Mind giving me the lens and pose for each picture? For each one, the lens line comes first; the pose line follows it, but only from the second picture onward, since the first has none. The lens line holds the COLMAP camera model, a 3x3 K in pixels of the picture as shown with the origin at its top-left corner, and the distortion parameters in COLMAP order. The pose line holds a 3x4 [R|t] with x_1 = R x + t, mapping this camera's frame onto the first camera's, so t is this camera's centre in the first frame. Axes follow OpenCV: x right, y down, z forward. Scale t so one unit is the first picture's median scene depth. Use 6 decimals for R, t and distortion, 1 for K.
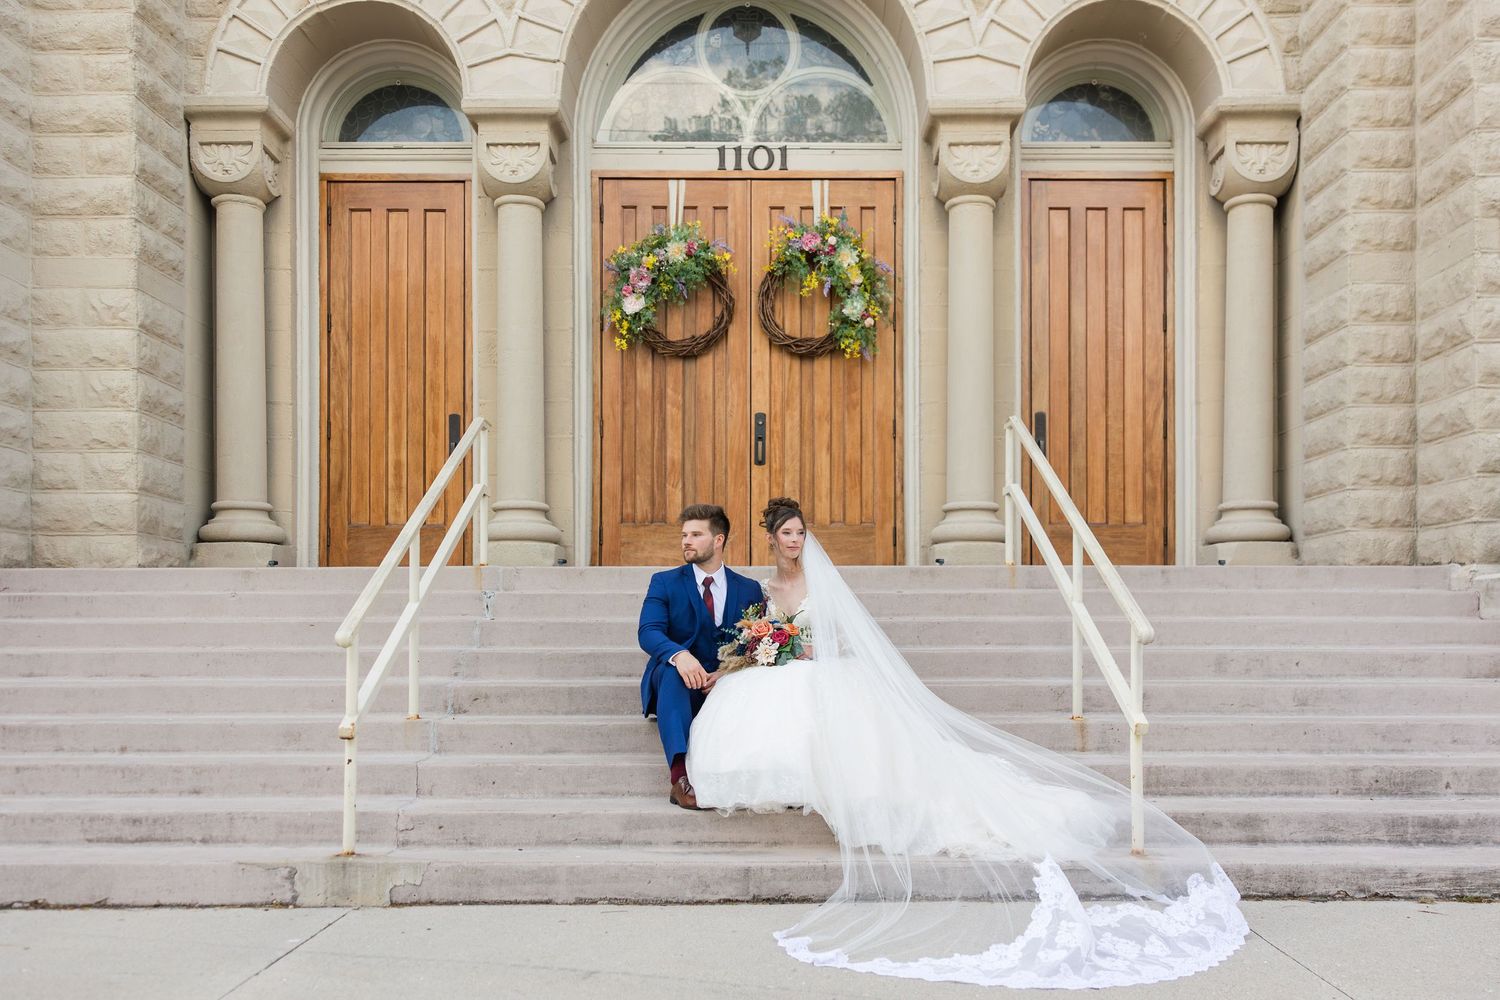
lens RADIAL K [[1345.9, 0, 754.2], [0, 1345.9, 632.6], [0, 0, 1]] dist [0.010102, -0.000747]
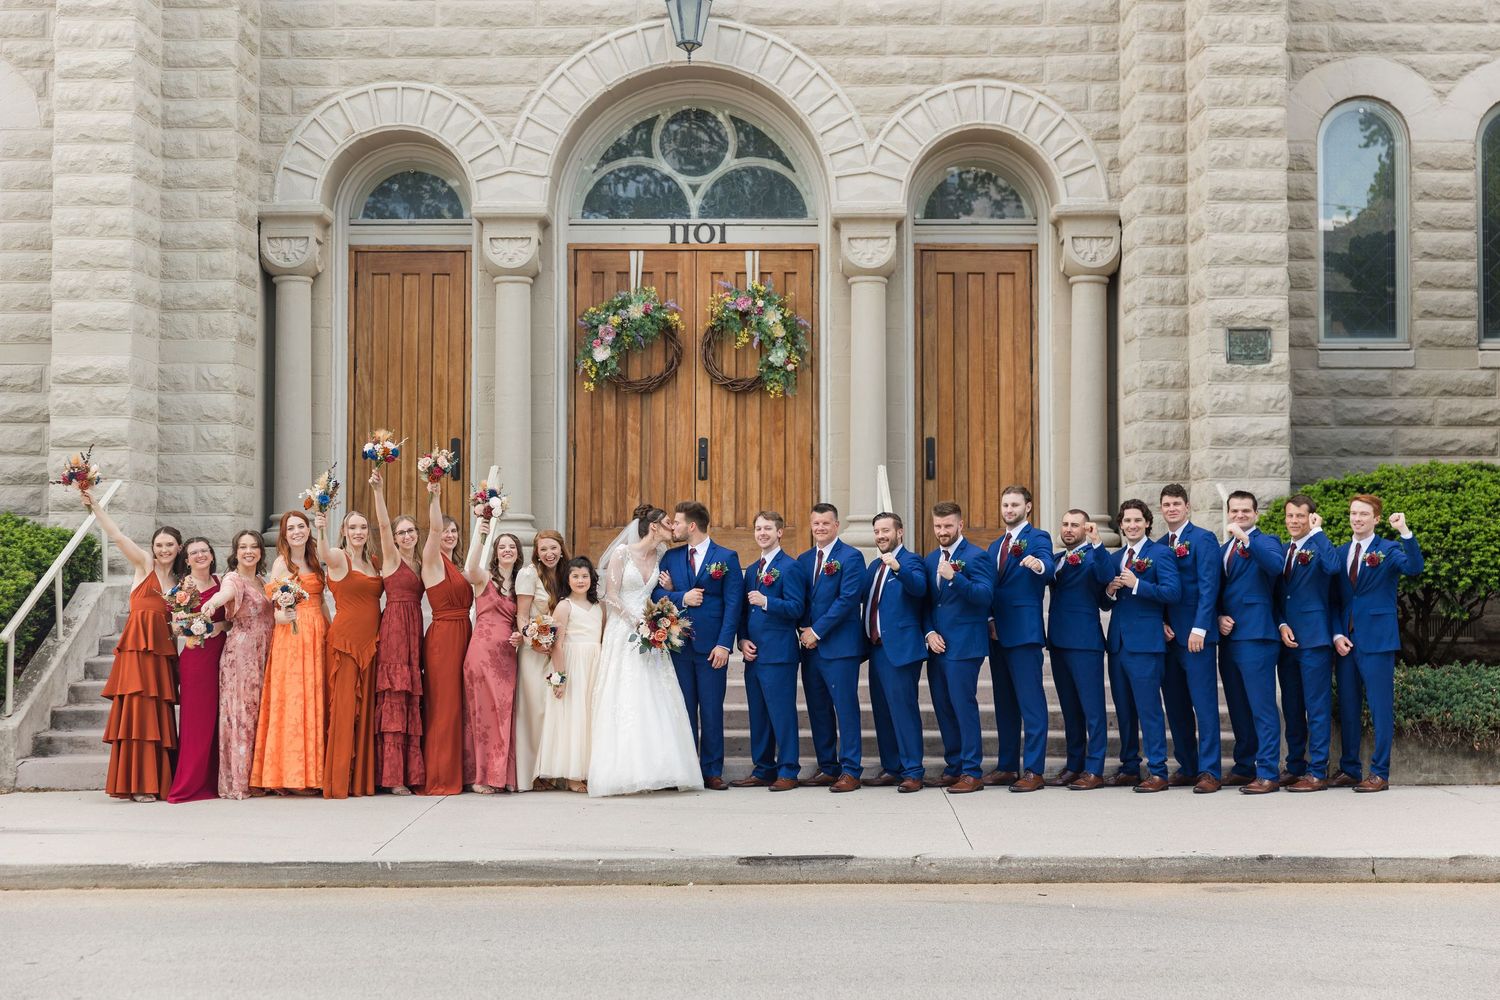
lens RADIAL K [[2112.6, 0, 750.0], [0, 2112.6, 500.0], [0, 0, 1]] dist [0.000265, 0.013222]
pose [[0.999986, 0.002359, 0.004650, 0.039077], [-0.002218, 0.999543, -0.030153, -0.048763], [-0.004719, 0.030142, 0.999534, -0.949892]]
